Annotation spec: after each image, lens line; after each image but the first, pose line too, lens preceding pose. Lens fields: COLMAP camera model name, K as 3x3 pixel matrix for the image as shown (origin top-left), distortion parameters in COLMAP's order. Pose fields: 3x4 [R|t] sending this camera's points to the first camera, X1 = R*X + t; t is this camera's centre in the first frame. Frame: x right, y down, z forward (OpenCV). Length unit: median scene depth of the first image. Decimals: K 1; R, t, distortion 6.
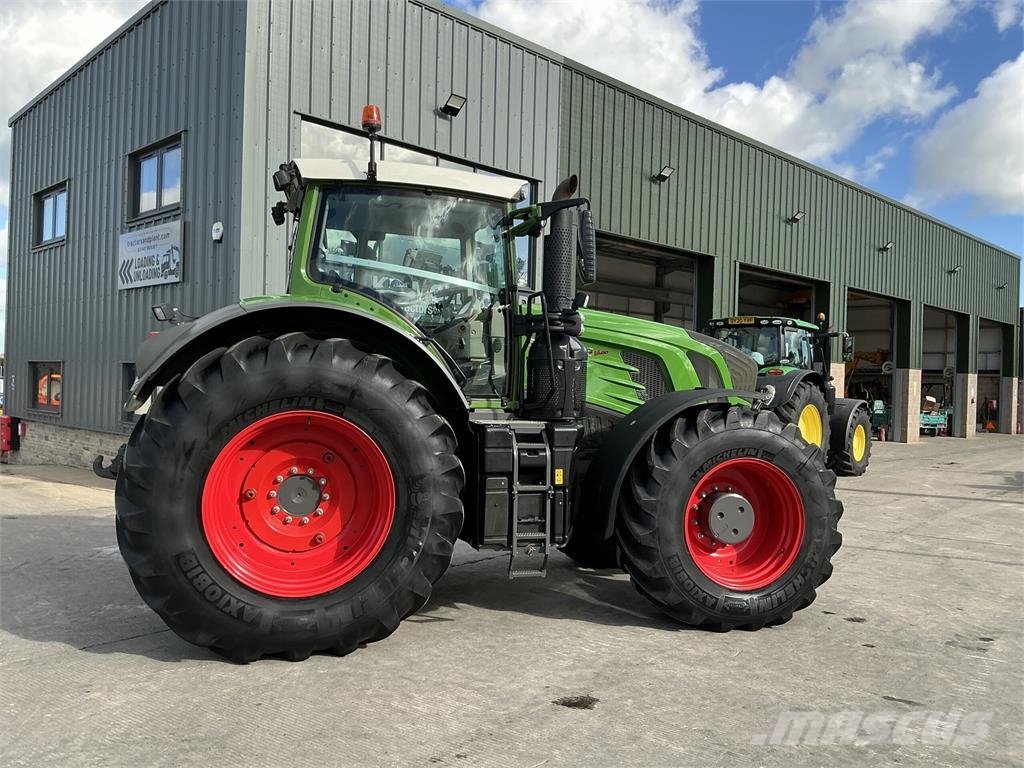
lens RADIAL K [[852.3, 0, 516.4], [0, 852.3, 379.8], [0, 0, 1]] dist [0.115553, -0.236773]
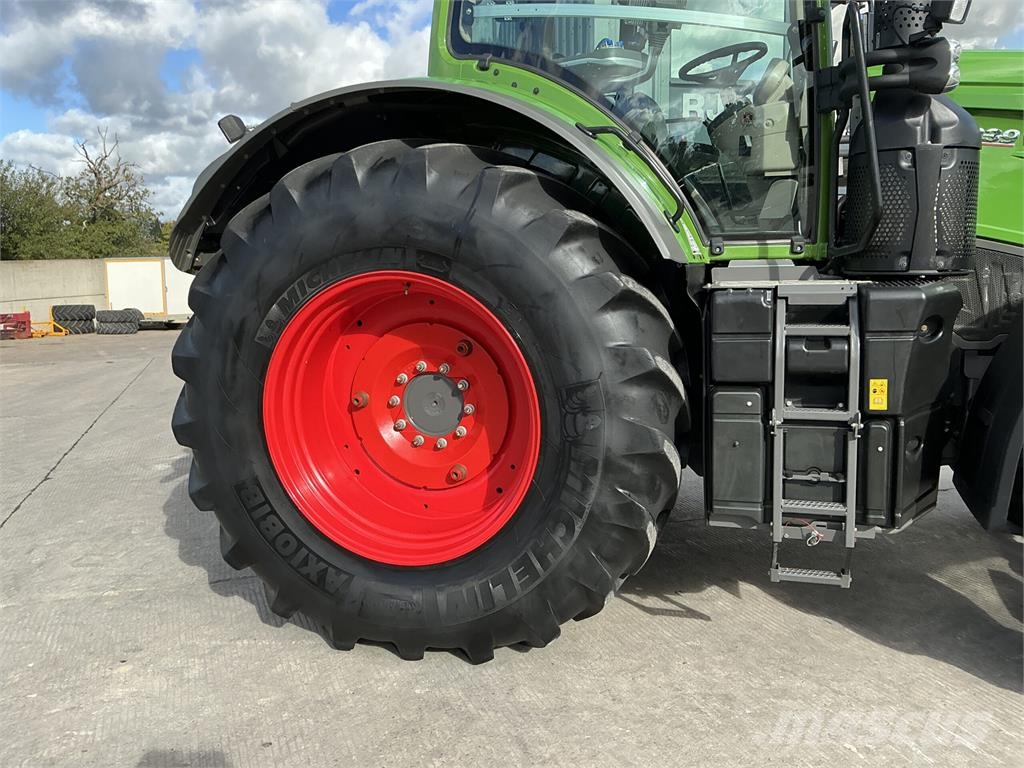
lens RADIAL K [[852.3, 0, 513.5], [0, 852.3, 380.3], [0, 0, 1]] dist [0.115553, -0.236773]
pose [[0.838811, 0.038239, -0.543079, 0.141283], [0.042568, 0.989870, 0.135446, 0.031192], [0.542757, -0.136732, 0.828685, 0.487824]]
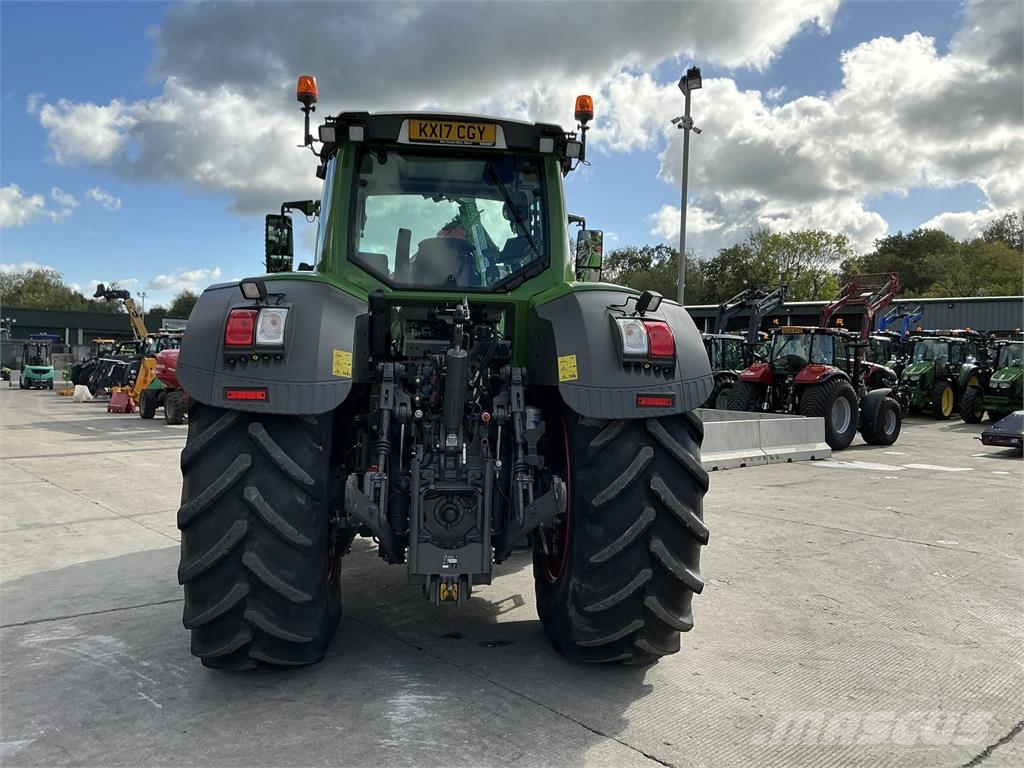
lens RADIAL K [[852.3, 0, 514.3], [0, 852.3, 375.4], [0, 0, 1]] dist [0.115553, -0.236773]
pose [[0.150557, -0.034066, 0.988014, -1.182024], [-0.030373, 0.998775, 0.039066, -0.030244], [-0.988135, -0.035891, 0.149338, 0.922476]]
